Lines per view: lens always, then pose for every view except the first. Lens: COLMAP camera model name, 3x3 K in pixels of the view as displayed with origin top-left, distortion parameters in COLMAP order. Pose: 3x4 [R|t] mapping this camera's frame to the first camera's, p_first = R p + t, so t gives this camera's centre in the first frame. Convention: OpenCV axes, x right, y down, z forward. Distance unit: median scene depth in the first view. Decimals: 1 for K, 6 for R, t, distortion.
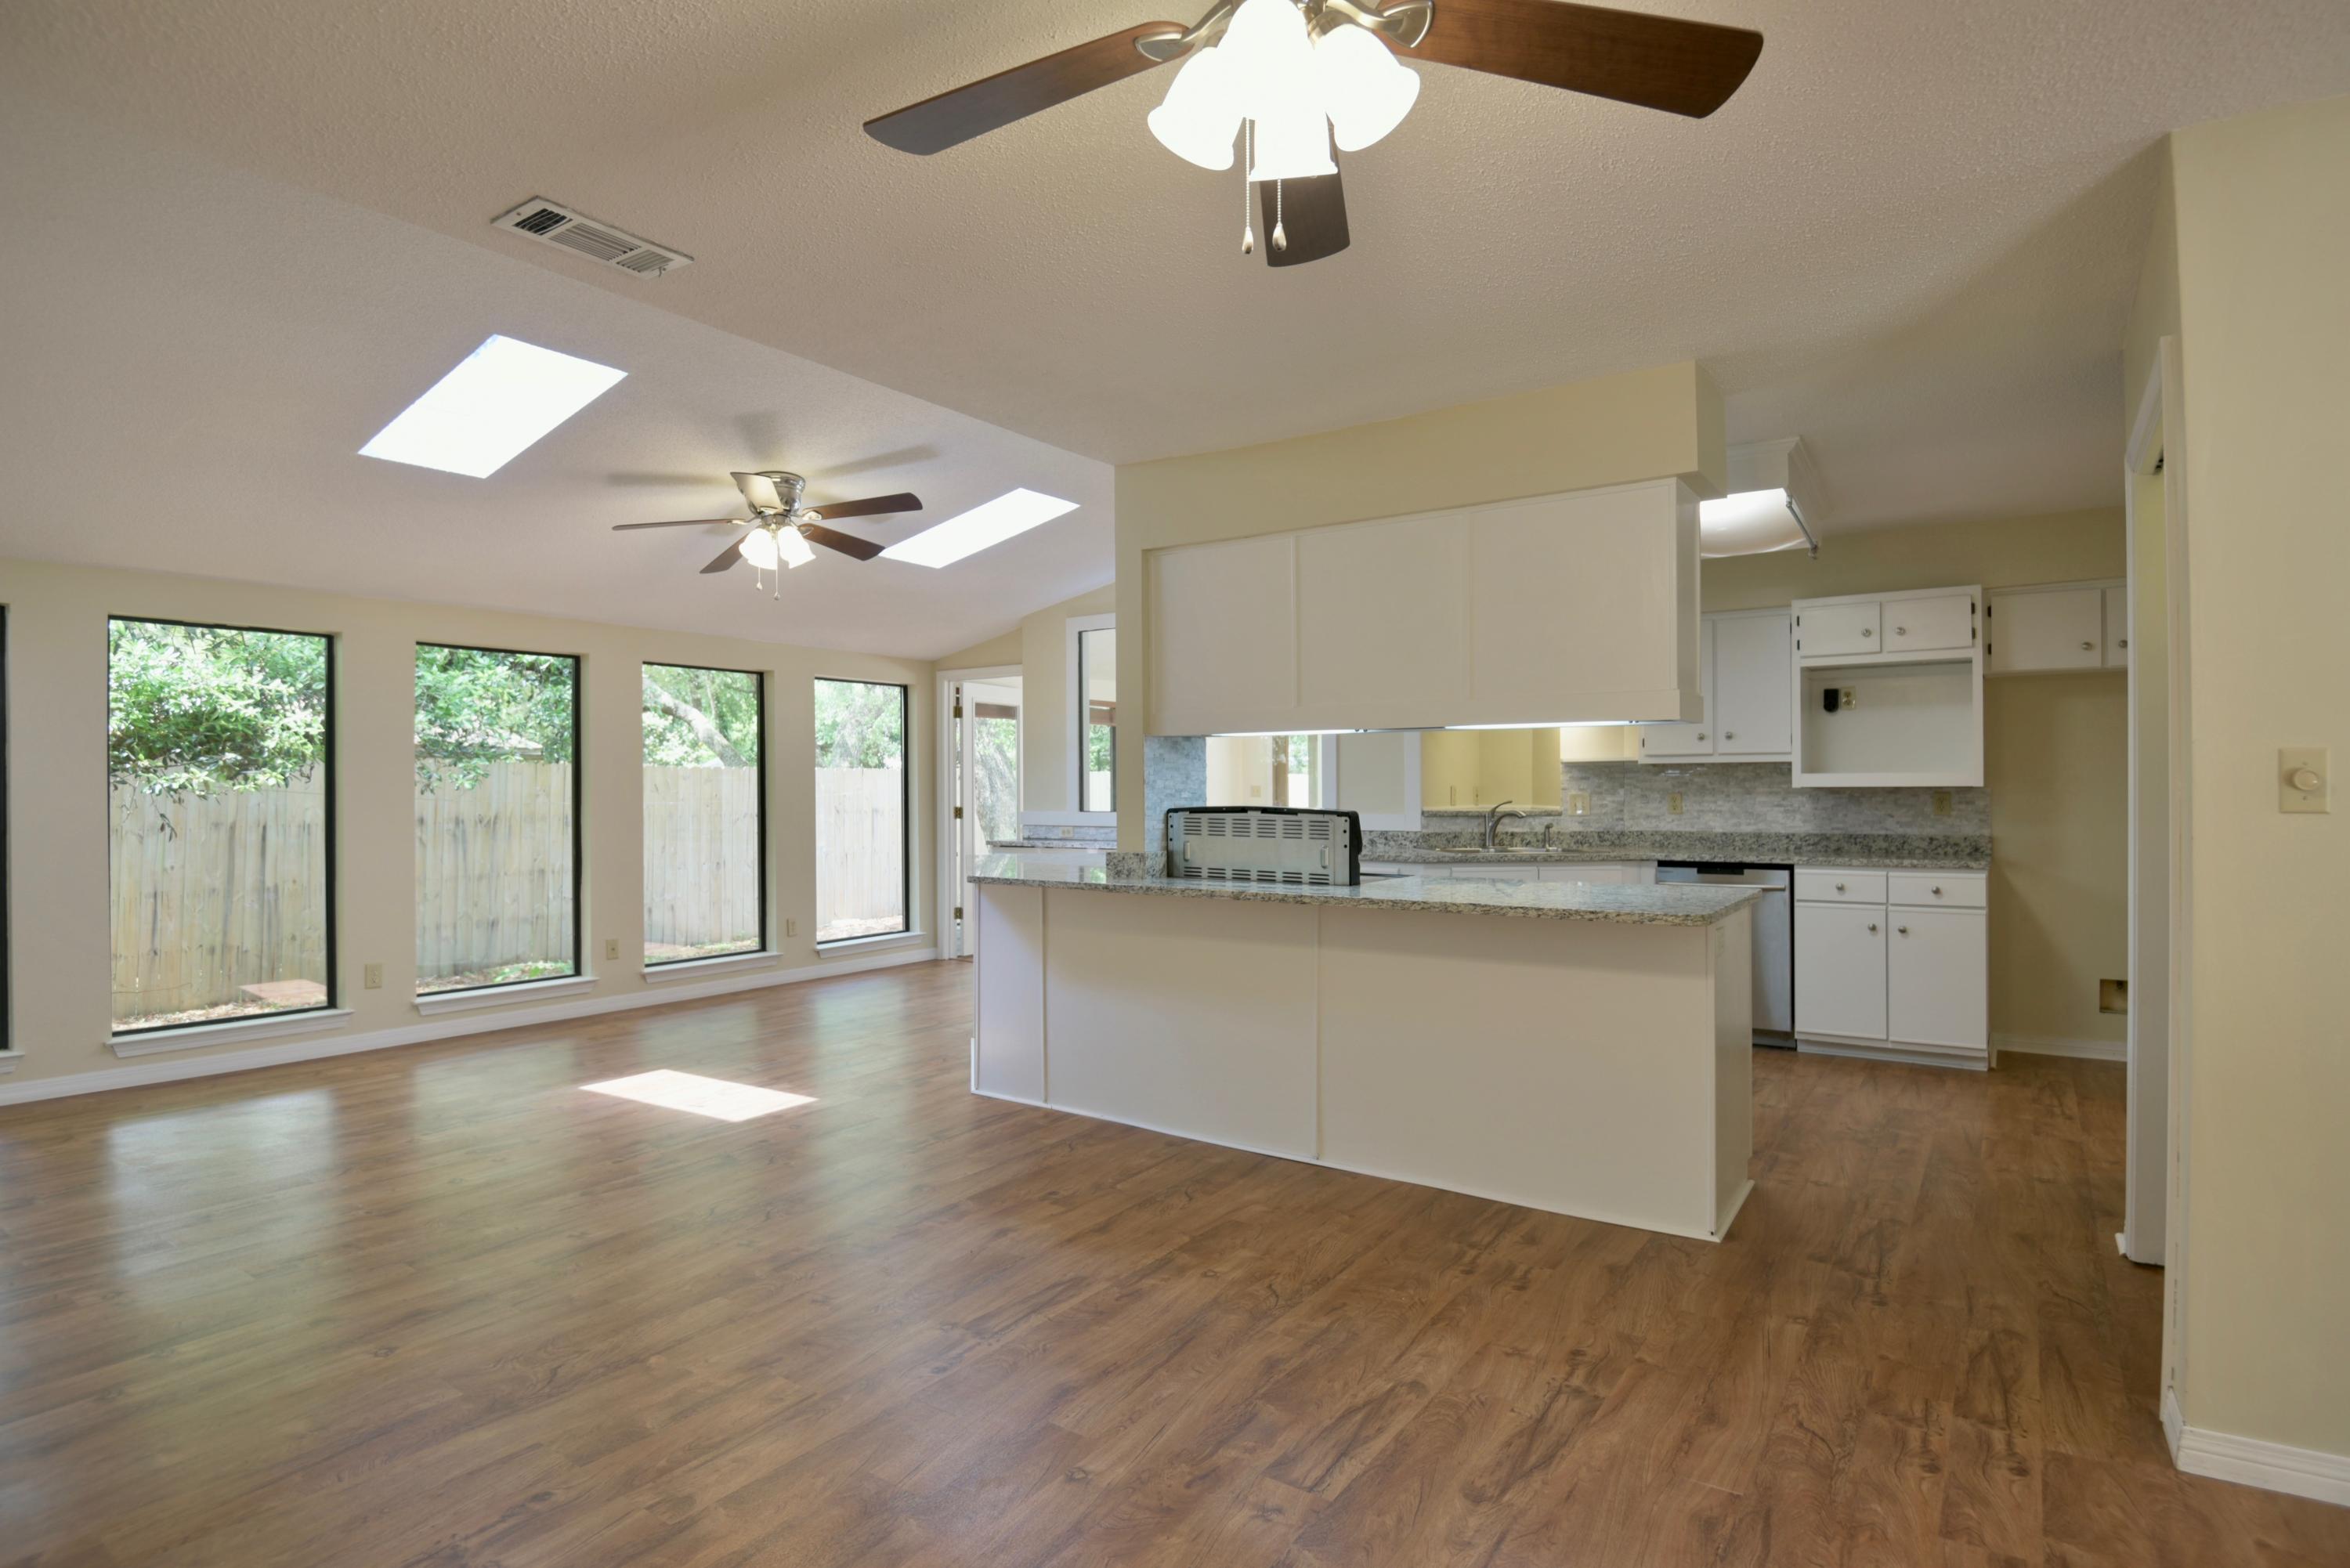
lens RADIAL K [[1192.8, 0, 1195.7], [0, 1192.8, 790.8], [0, 0, 1]] dist [0.001393, -0.034189]
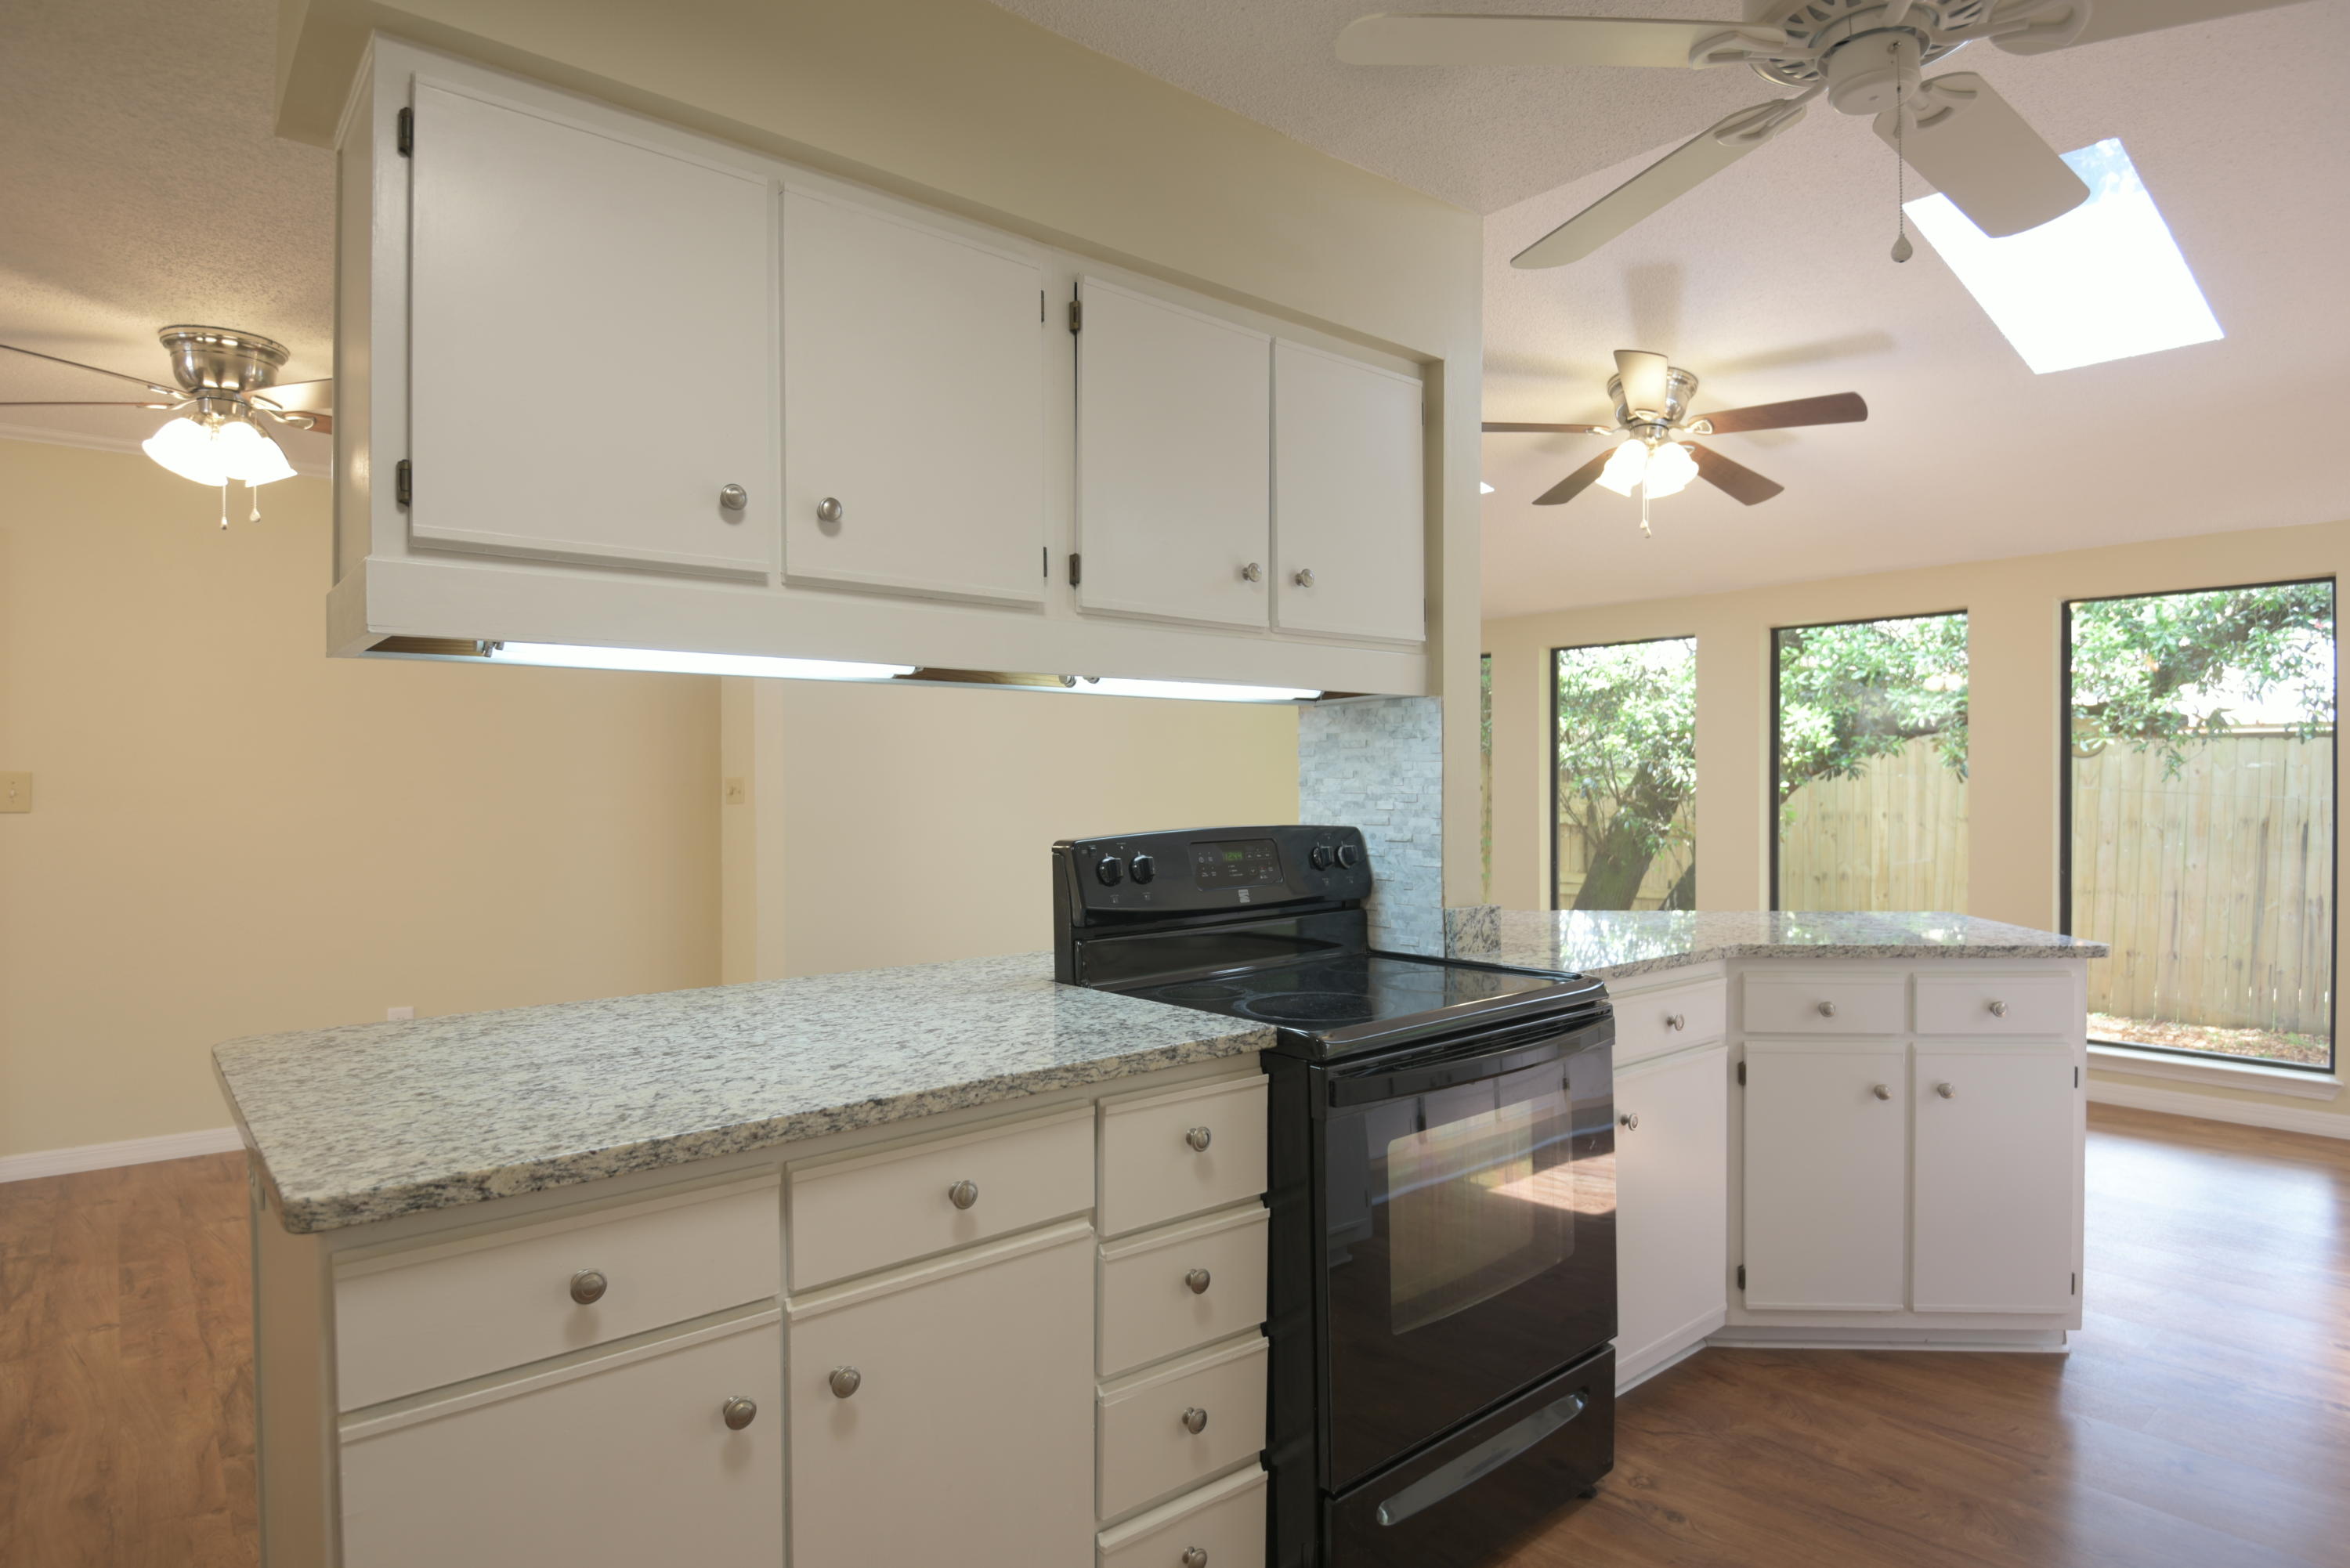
lens RADIAL K [[1269.7, 0, 1182.4], [0, 1269.7, 782.1], [0, 0, 1]] dist [0.003085, -0.018378]
pose [[-0.255176, 0.013421, -0.966802, 0.460724], [-0.003381, 0.999885, 0.014773, -0.018513], [0.966889, 0.007039, -0.255101, 0.827756]]
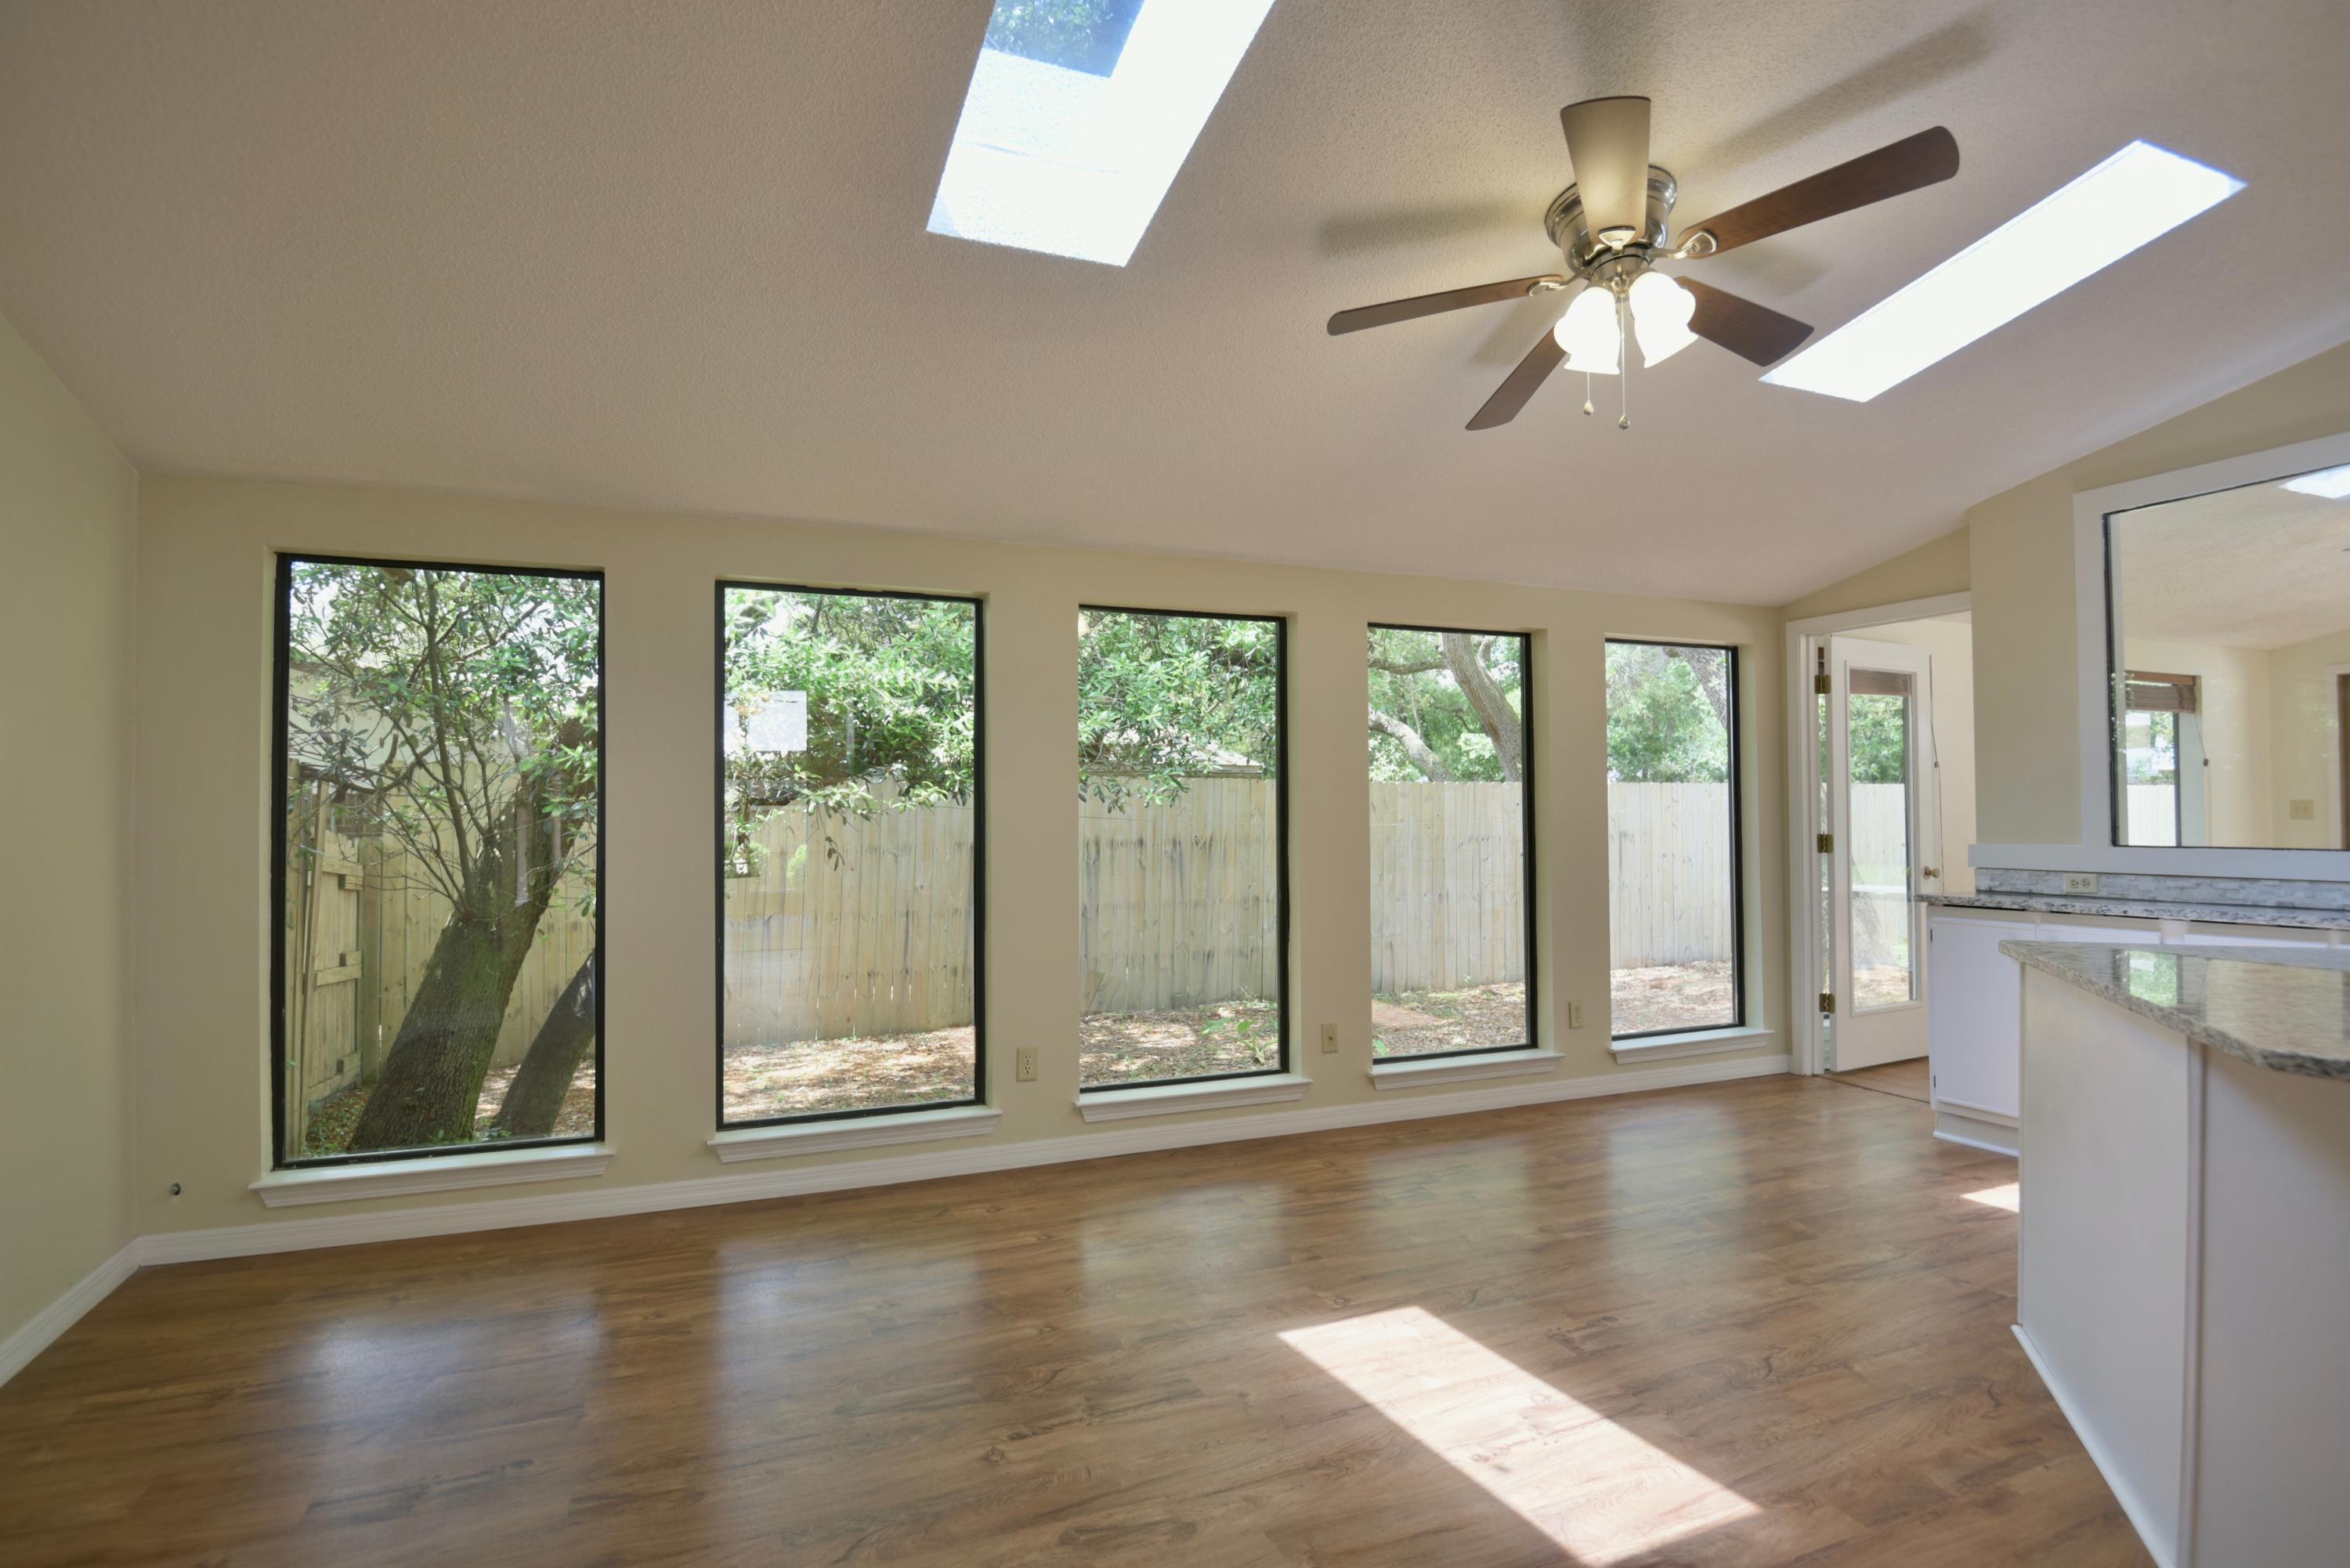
lens RADIAL K [[1209.9, 0, 1175.0], [0, 1209.9, 784.0], [0, 0, 1]] dist [0.000955, -0.031740]
pose [[0.836735, -0.012907, -0.547456, -0.208739], [0.000856, 0.999752, -0.022264, 0.001159], [0.547607, 0.018160, 0.836538, 0.421474]]
